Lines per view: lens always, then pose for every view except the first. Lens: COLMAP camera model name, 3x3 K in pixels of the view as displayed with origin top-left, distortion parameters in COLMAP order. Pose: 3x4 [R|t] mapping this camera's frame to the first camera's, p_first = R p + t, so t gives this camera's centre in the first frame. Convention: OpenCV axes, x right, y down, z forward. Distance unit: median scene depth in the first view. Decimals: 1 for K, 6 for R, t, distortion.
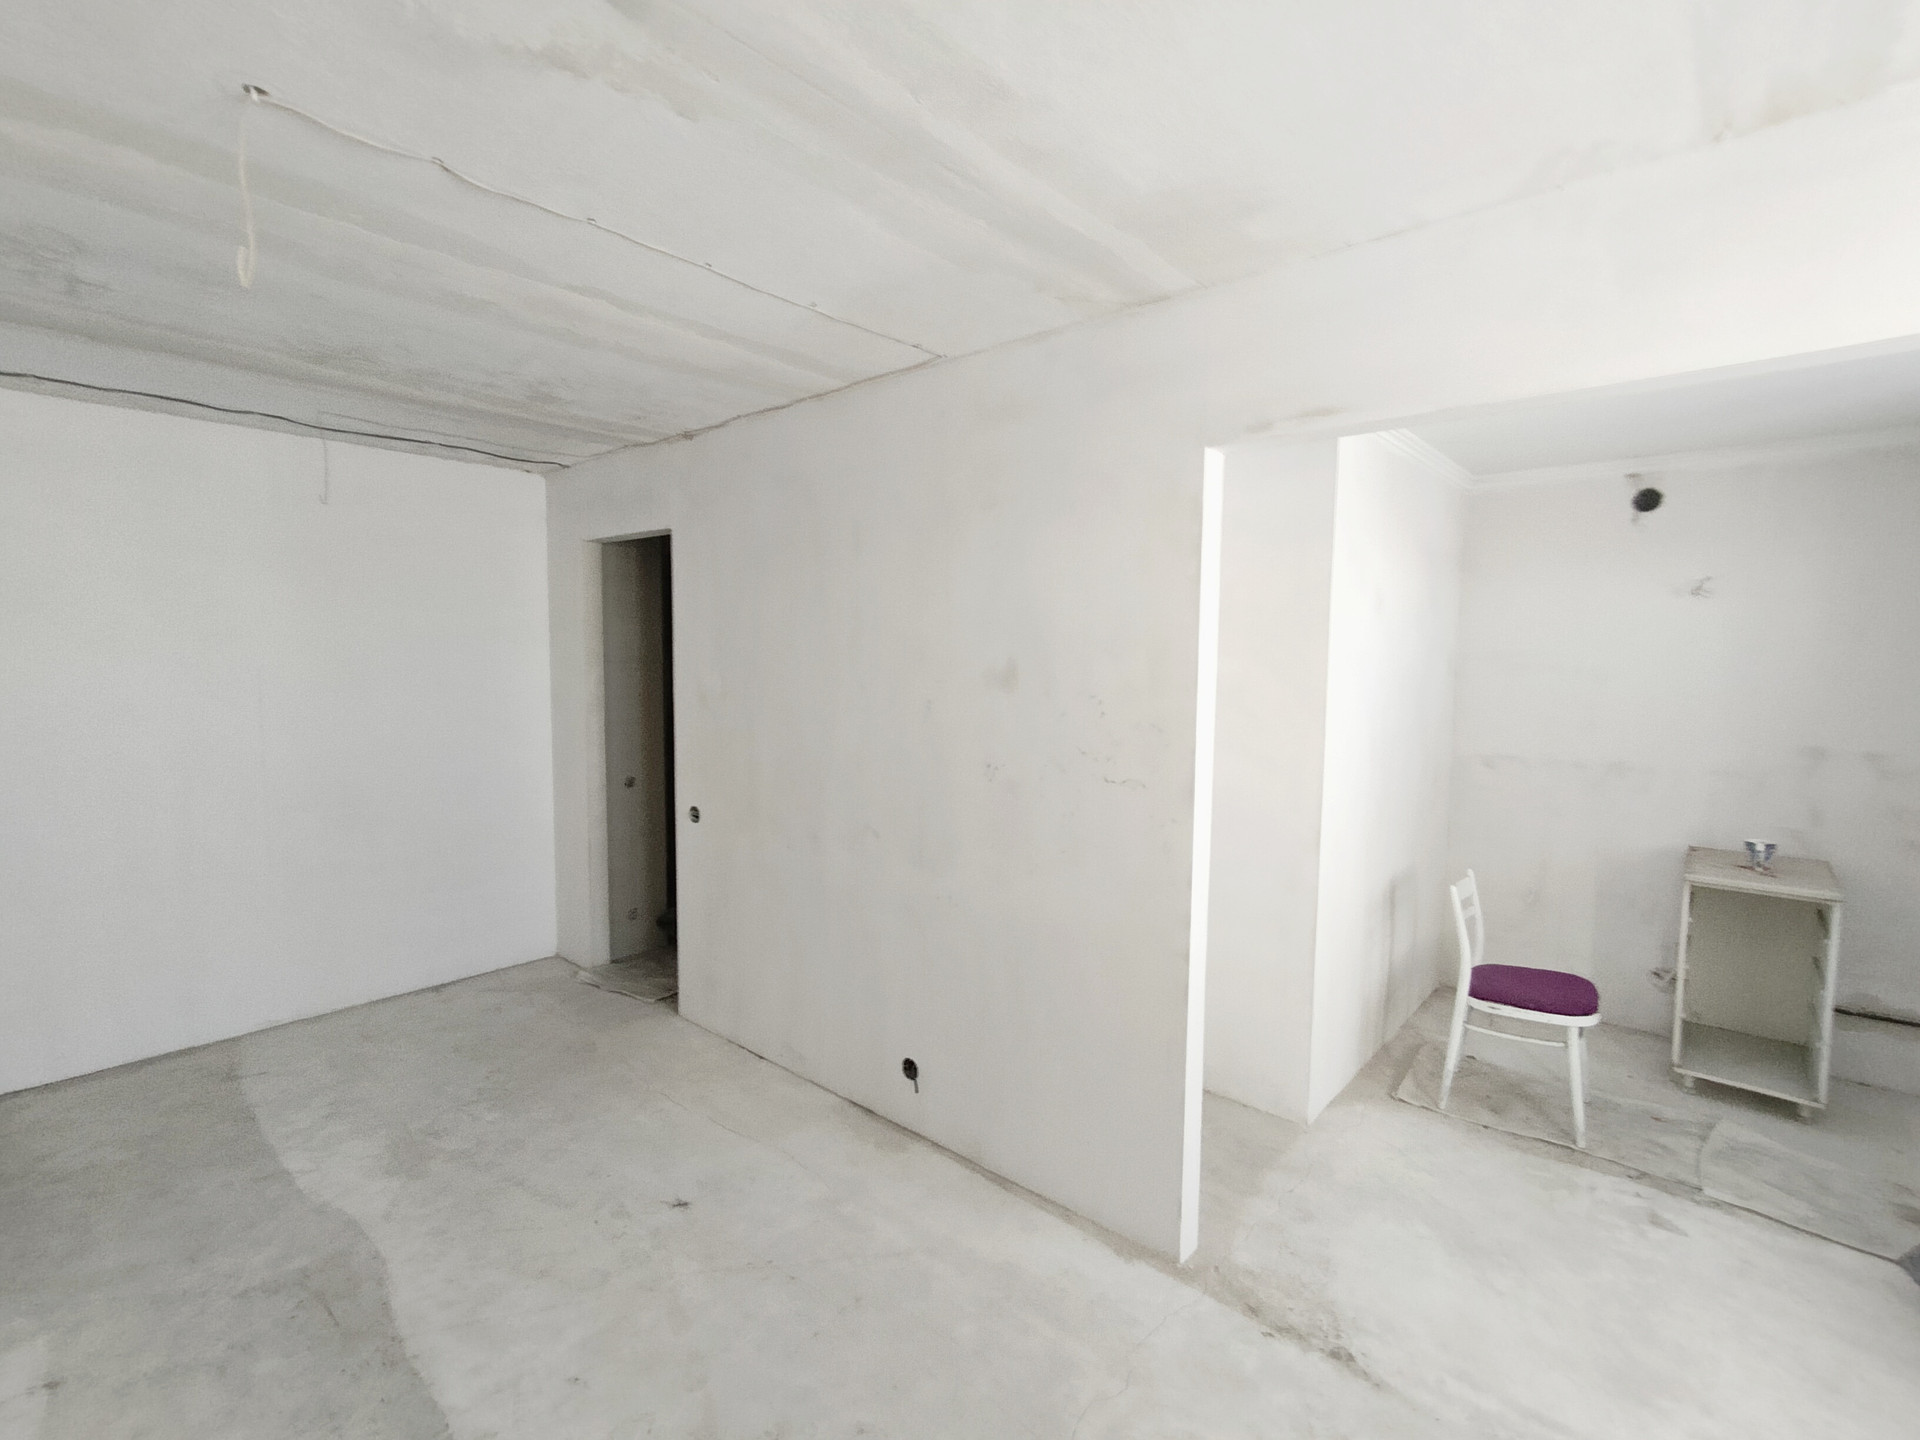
lens RADIAL K [[889.4, 0, 975.1], [0, 889.4, 712.1], [0, 0, 1]] dist [-0.001629, 0.005375]
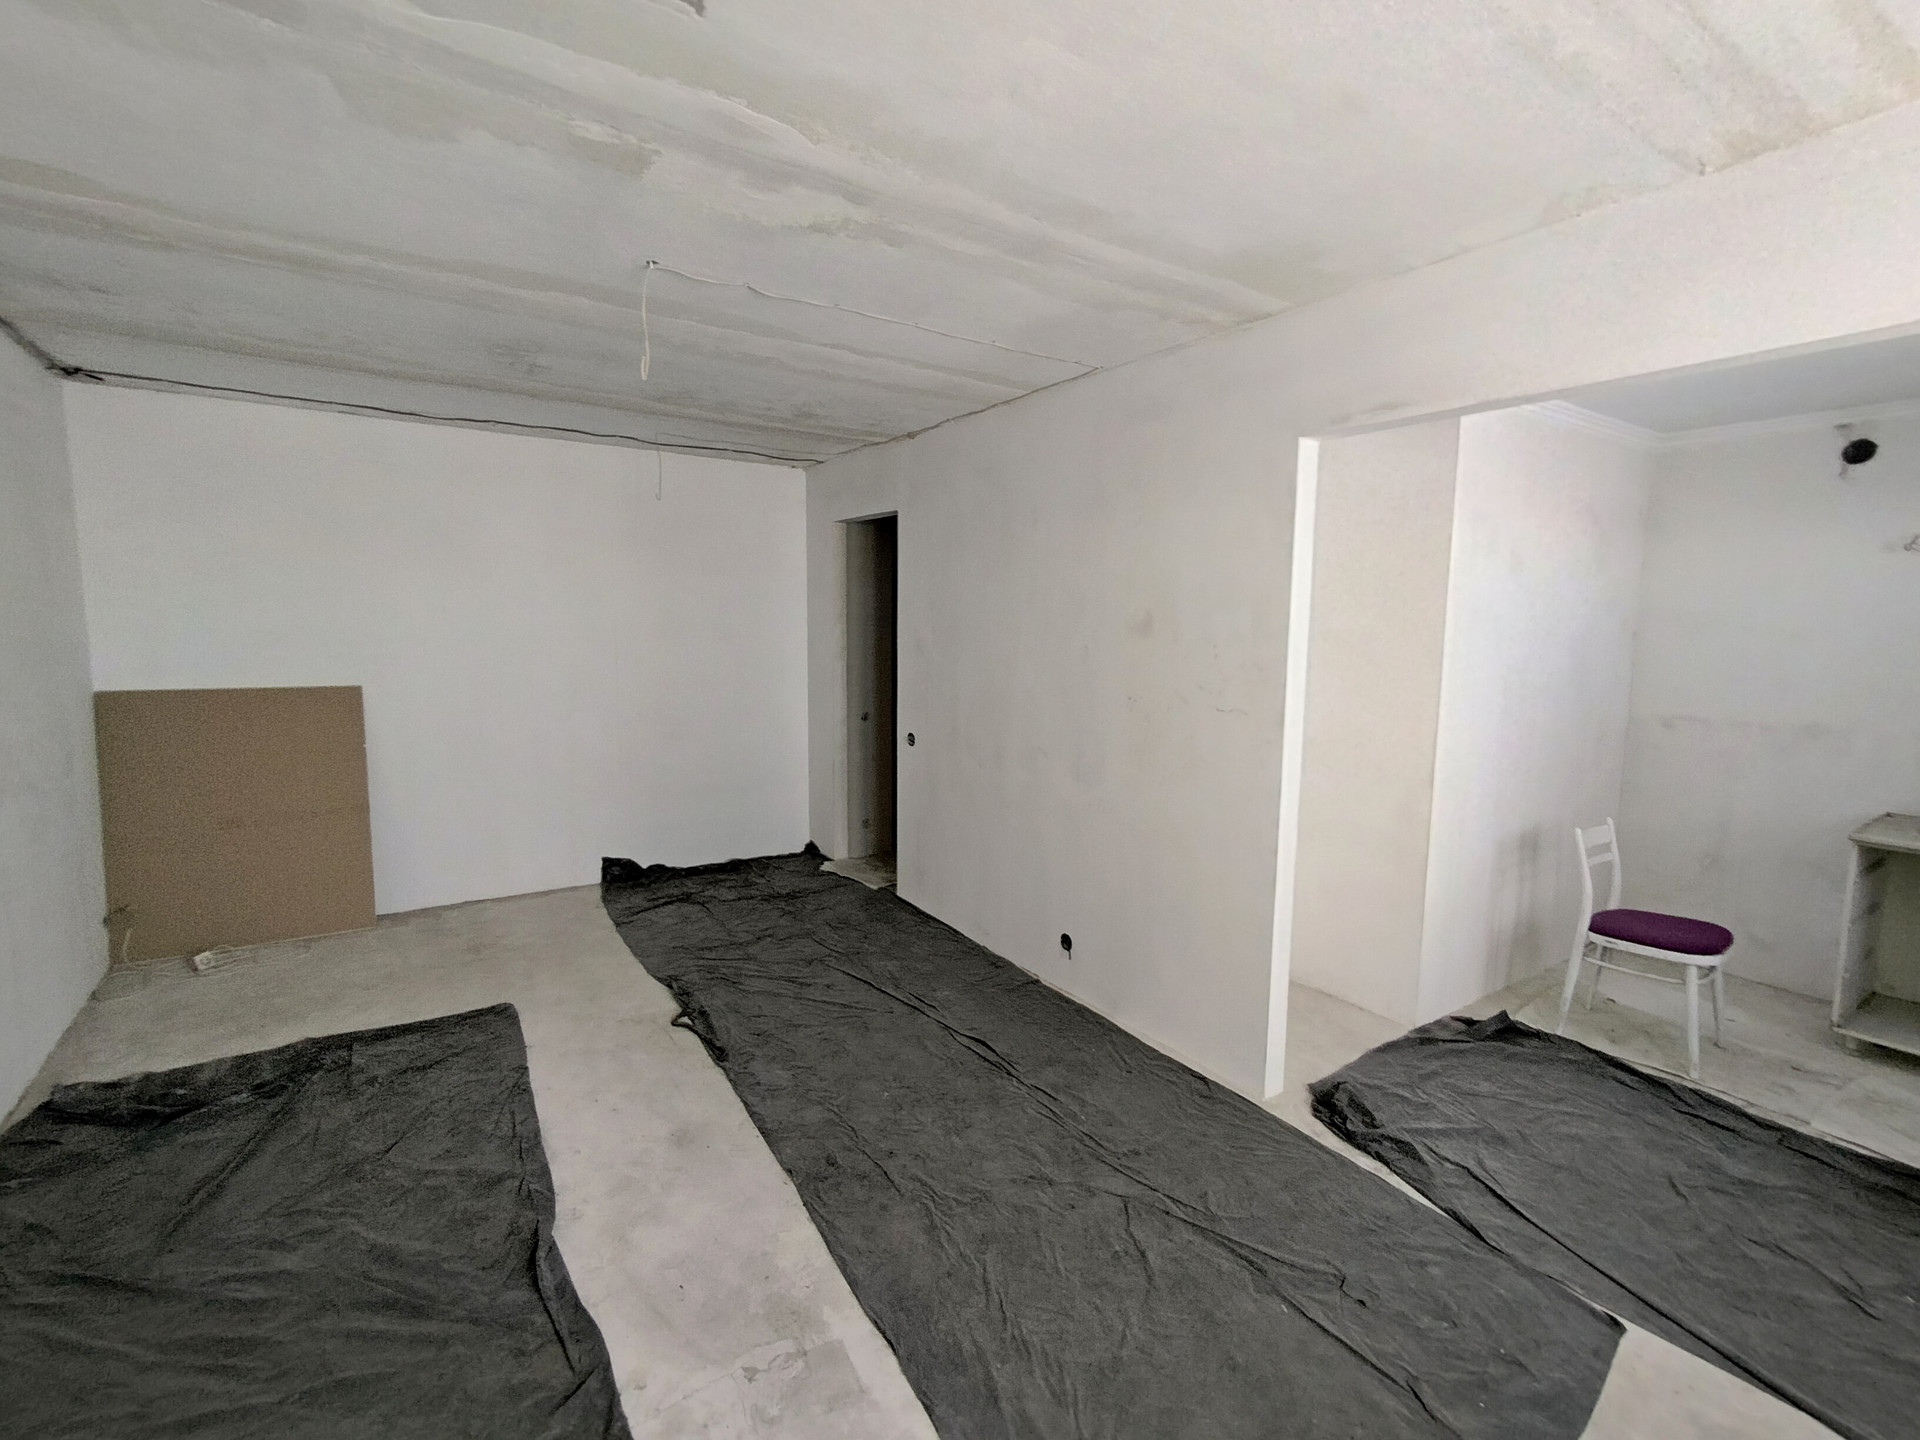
lens RADIAL K [[889.4, 0, 969.8], [0, 889.4, 716.3], [0, 0, 1]] dist [-0.001629, 0.005375]
pose [[0.965127, 0.032986, -0.259696, 0.109697], [-0.022442, 0.998803, 0.043460, 0.032285], [0.260819, -0.036116, 0.964712, -0.230756]]
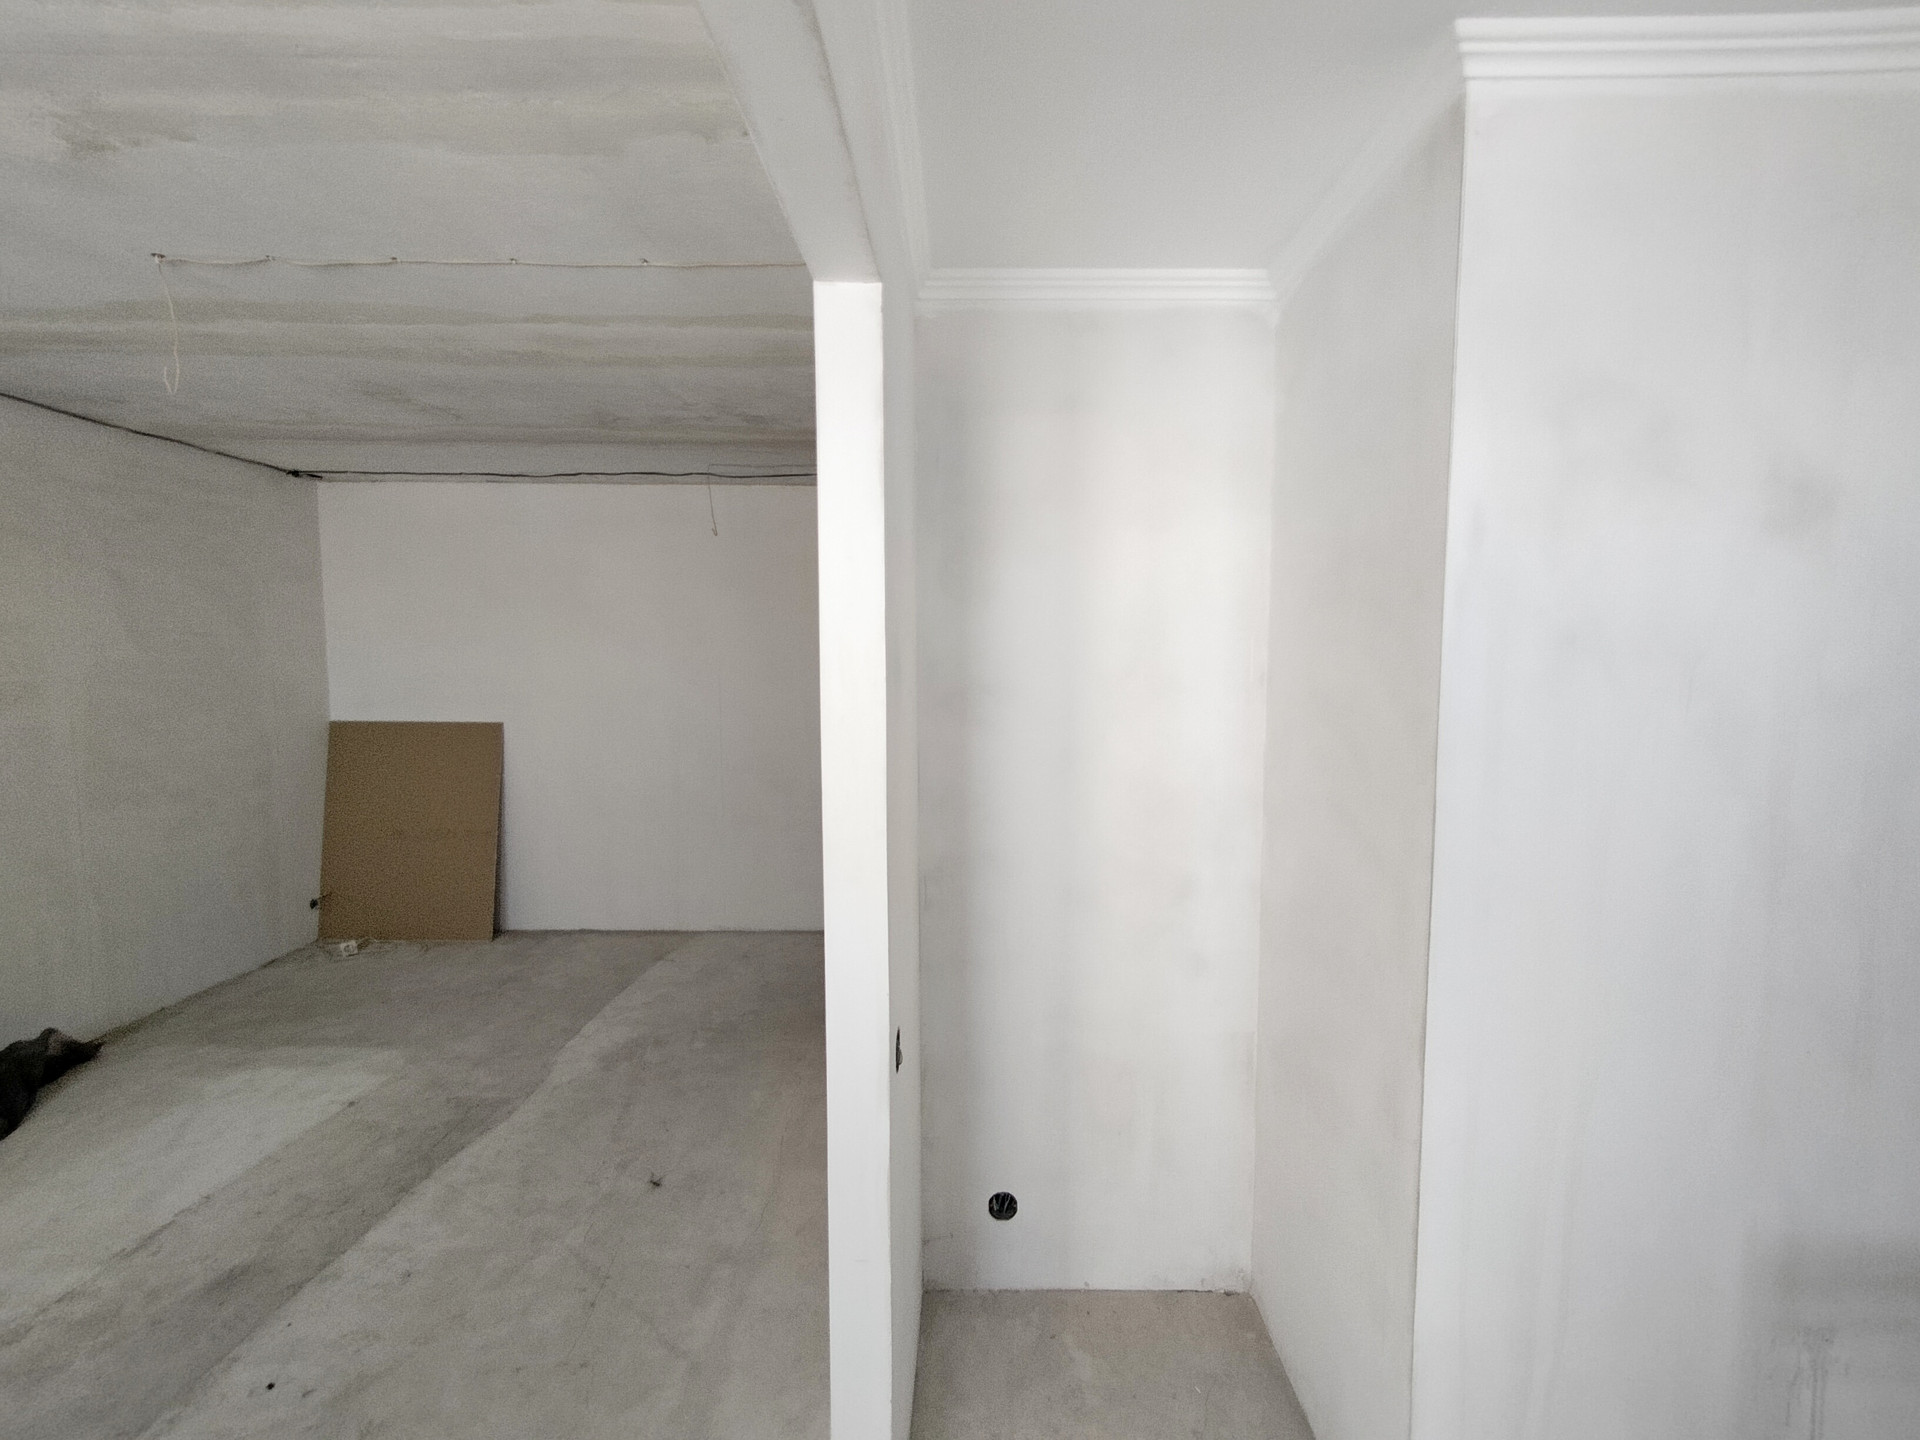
lens RADIAL K [[889.4, 0, 978.2], [0, 889.4, 711.6], [0, 0, 1]] dist [-0.001629, 0.005375]
pose [[0.650050, 0.045210, -0.758546, 0.569312], [-0.048533, 0.998661, 0.017930, -0.022475], [0.758340, 0.025159, 0.651373, 0.514857]]
